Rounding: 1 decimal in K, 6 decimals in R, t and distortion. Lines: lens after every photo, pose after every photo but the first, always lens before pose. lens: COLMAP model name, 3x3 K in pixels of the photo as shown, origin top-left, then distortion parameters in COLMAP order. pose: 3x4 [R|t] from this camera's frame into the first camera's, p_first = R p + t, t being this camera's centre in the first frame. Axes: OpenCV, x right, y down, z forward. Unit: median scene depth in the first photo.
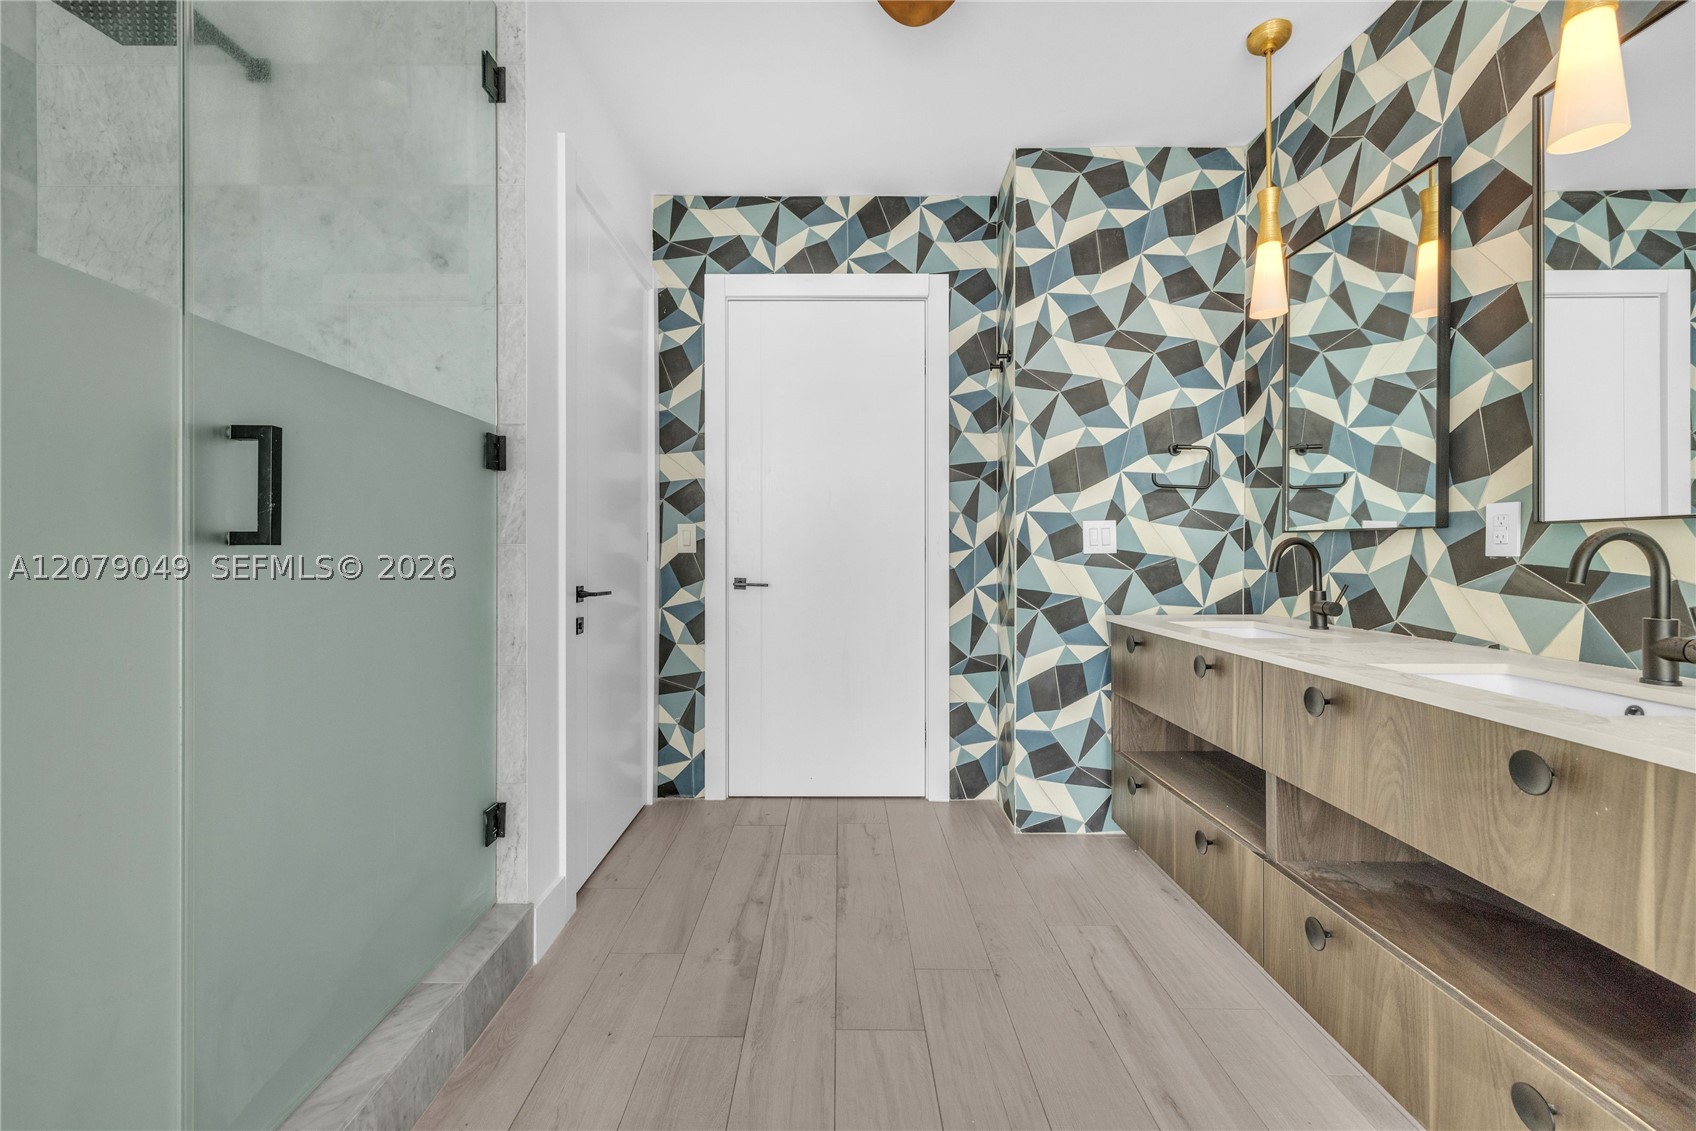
lens RADIAL K [[694.3, 0, 839.0], [0, 694.3, 552.0], [0, 0, 1]] dist [0.000014, 0.000627]
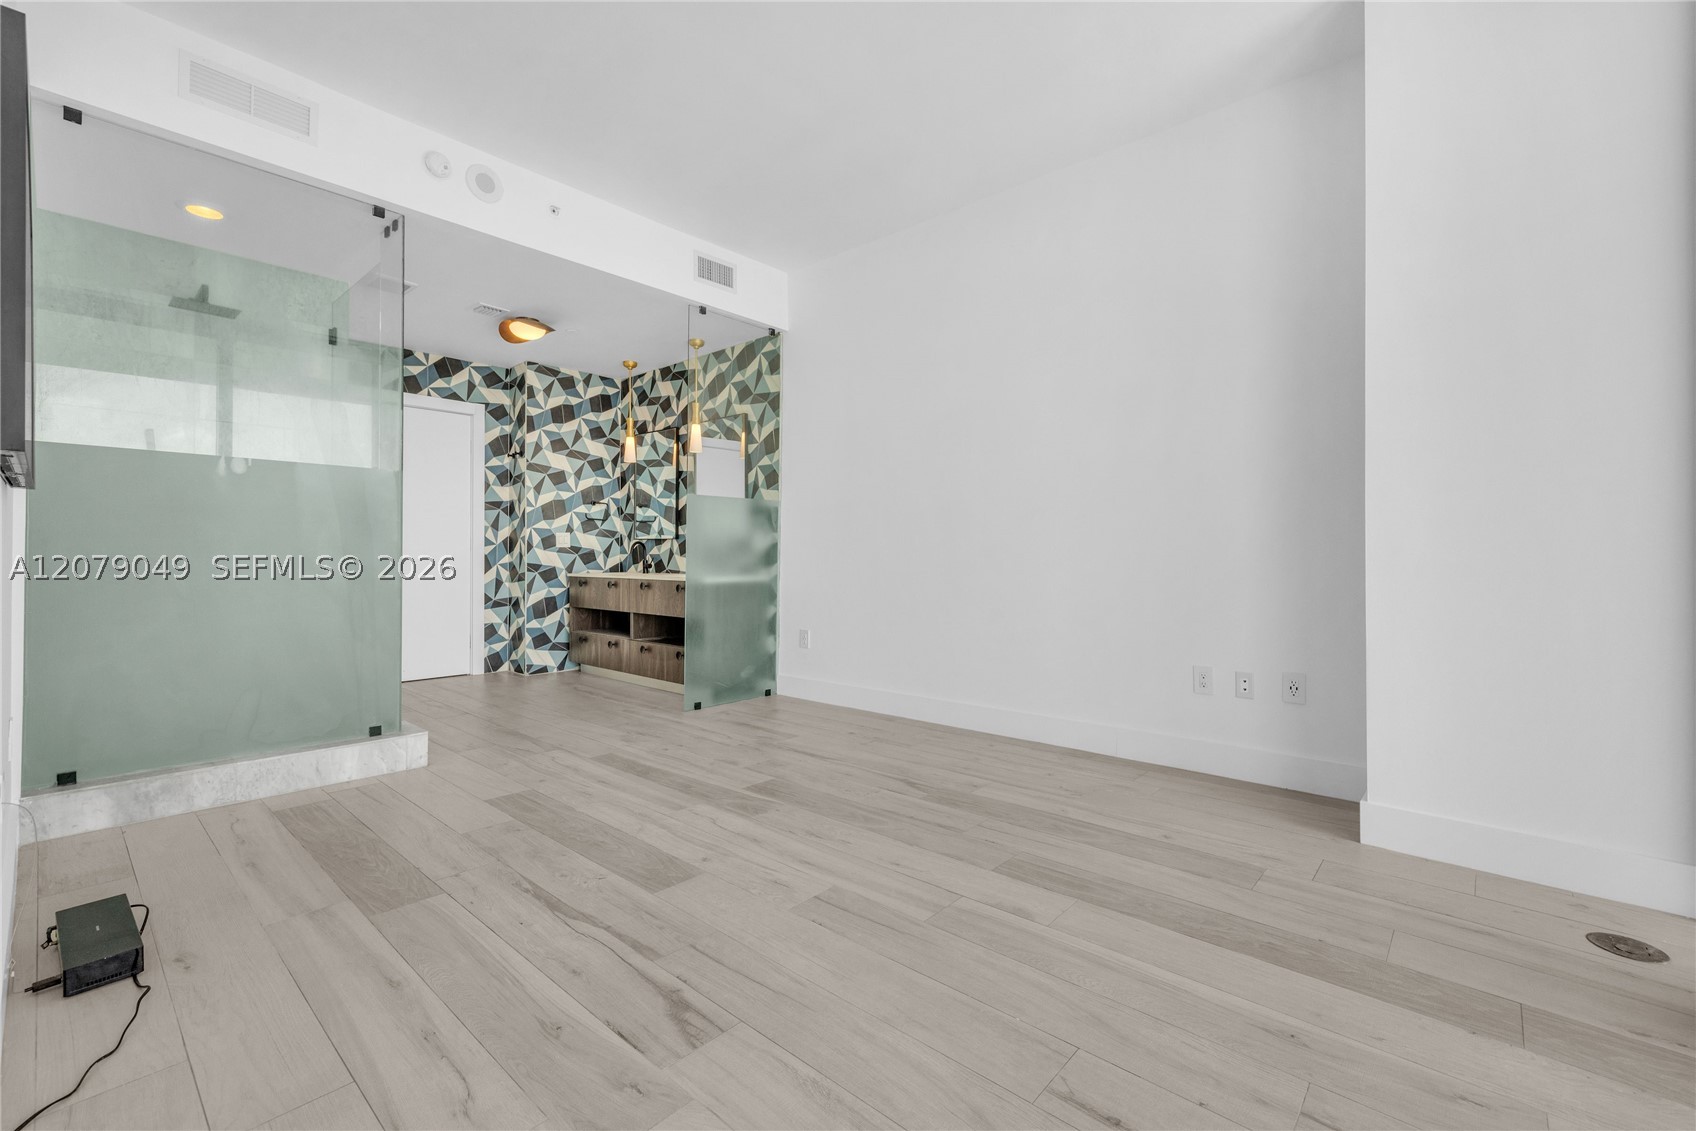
lens RADIAL K [[732.7, 0, 847.6], [0, 732.7, 554.7], [0, 0, 1]] dist [0.000332, 0.000581]
pose [[0.654117, 0.002049, 0.756391, -0.798318], [-0.000581, 0.999997, -0.002207, 0.030261], [-0.756393, 0.001004, 0.654116, -1.223888]]
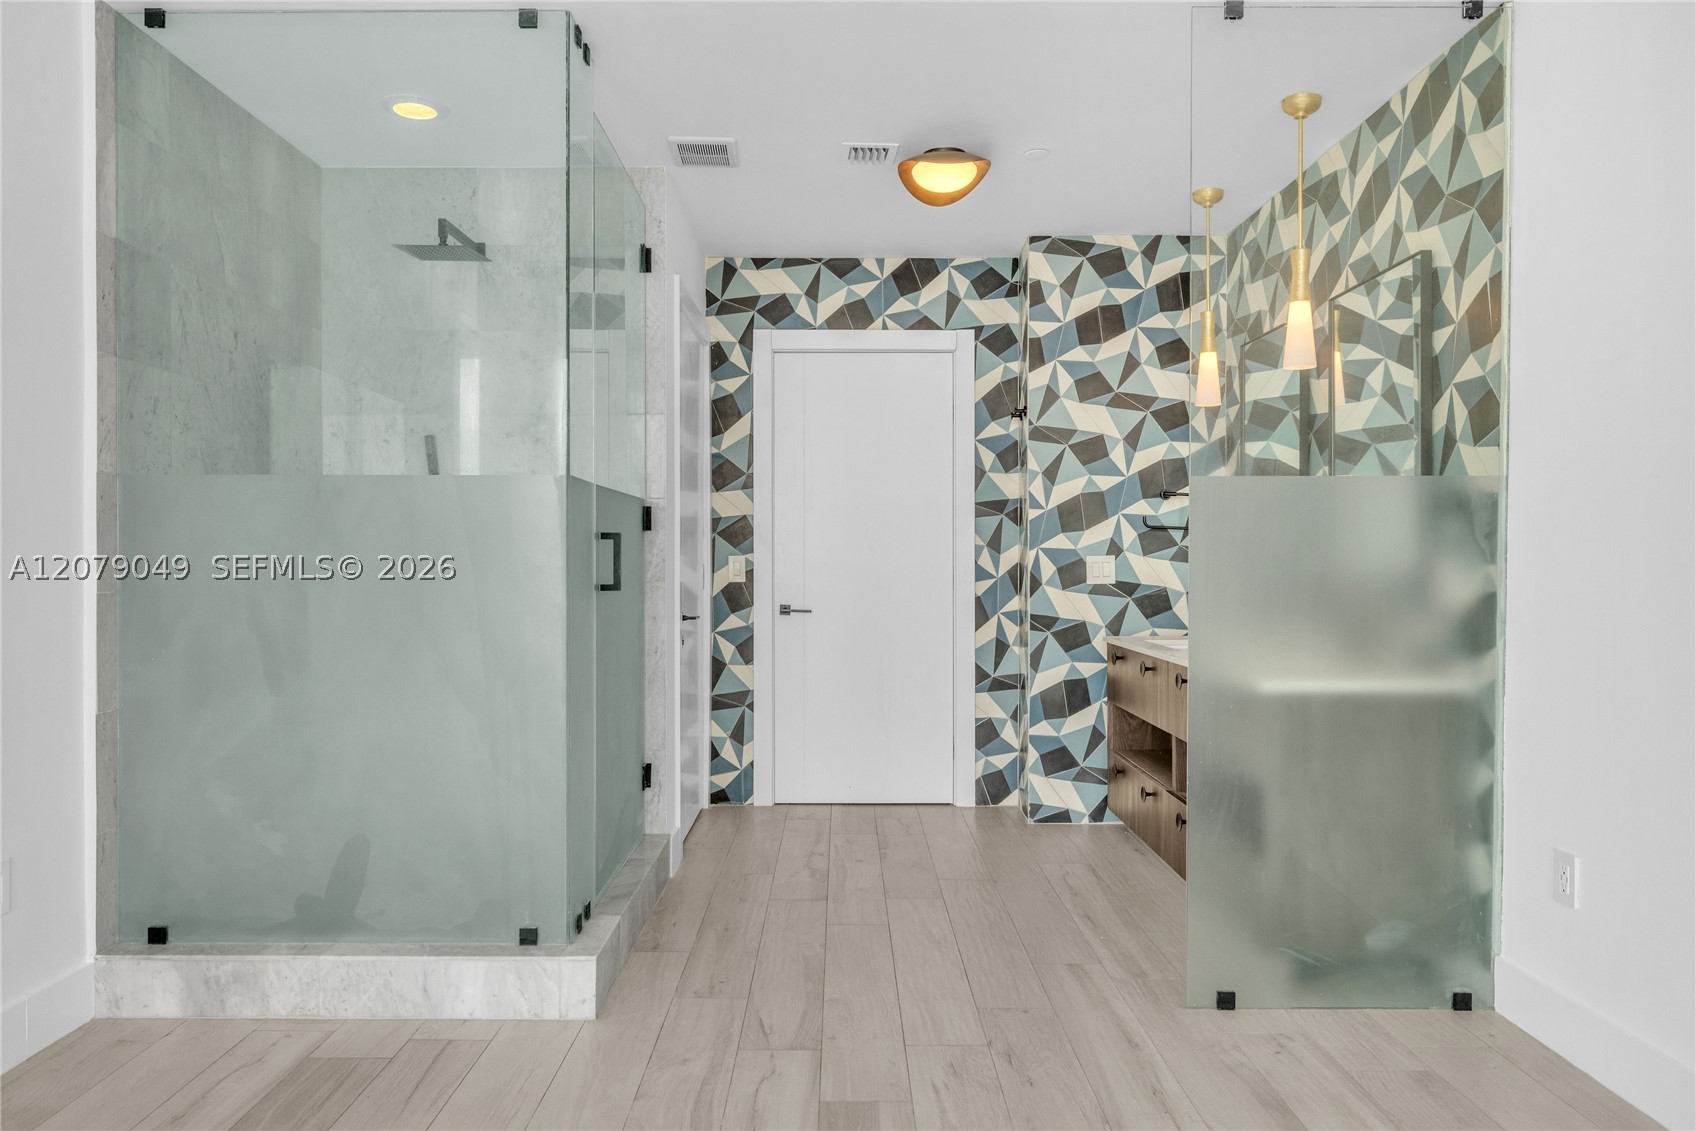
lens RADIAL K [[1154.9, 0, 838.9], [0, 1154.9, 569.0], [0, 0, 1]] dist [0.001530, -0.001072]
pose [[1.000000, -0.000698, 0.000376, -0.063357], [0.000694, 0.999958, 0.009119, -0.039584], [-0.000382, -0.009118, 0.999958, -0.910091]]
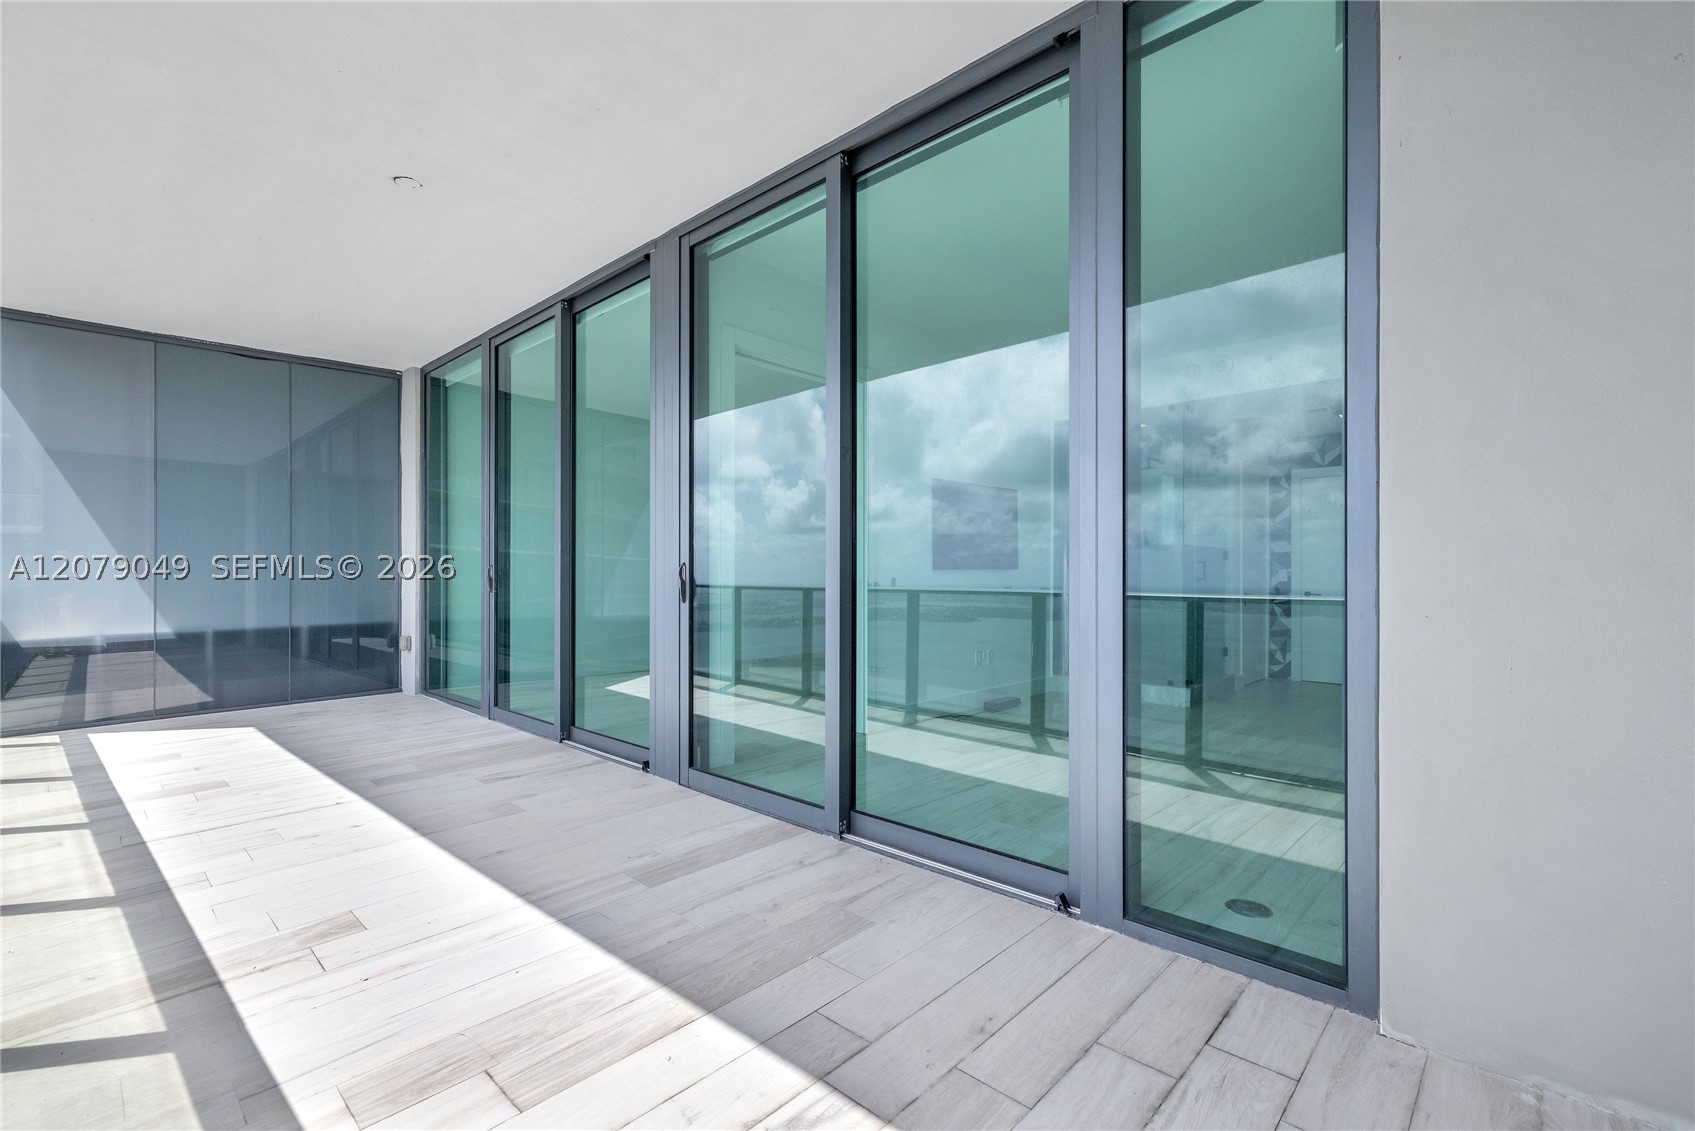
lens RADIAL K [[760.3, 0, 853.7], [0, 760.3, 579.5], [0, 0, 1]] dist [0.024692, -0.000314]
pose [[0.746913, 0.000126, -0.664922, 0.506970], [-0.005526, 0.999967, -0.006018, 0.021510], [0.664899, 0.008169, 0.746889, -2.298011]]
